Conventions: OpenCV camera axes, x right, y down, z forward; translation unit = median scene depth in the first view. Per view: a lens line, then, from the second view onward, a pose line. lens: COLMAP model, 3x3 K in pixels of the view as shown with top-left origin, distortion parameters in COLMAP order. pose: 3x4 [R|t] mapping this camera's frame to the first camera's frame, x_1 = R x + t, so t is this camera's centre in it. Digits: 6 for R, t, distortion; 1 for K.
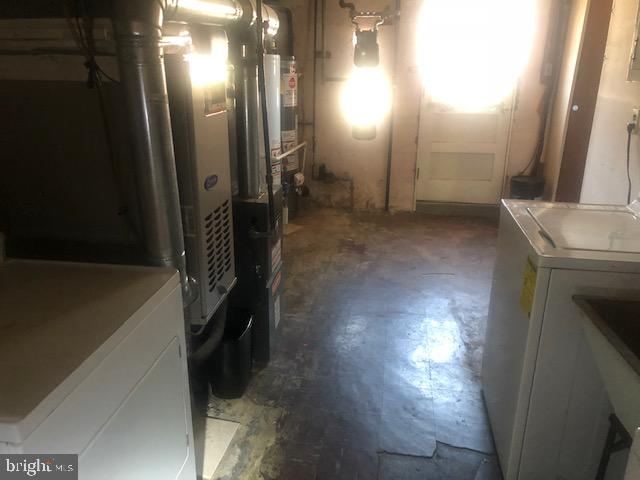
lens RADIAL K [[521.5, 0, 319.4], [0, 521.5, 249.6], [0, 0, 1]] dist [0.085993, -0.097860]
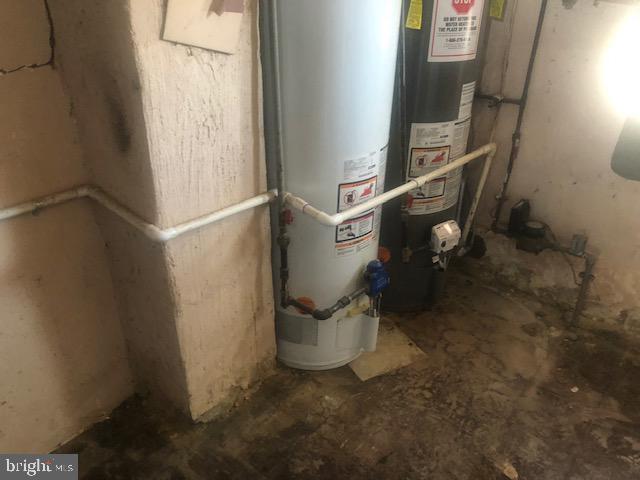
lens RADIAL K [[521.5, 0, 319.4], [0, 521.5, 249.6], [0, 0, 1]] dist [0.085993, -0.097860]
pose [[0.865382, 0.234365, -0.442930, 0.060291], [-0.174423, 0.969496, 0.172201, -0.171765], [0.469777, -0.071762, 0.879863, 0.551411]]
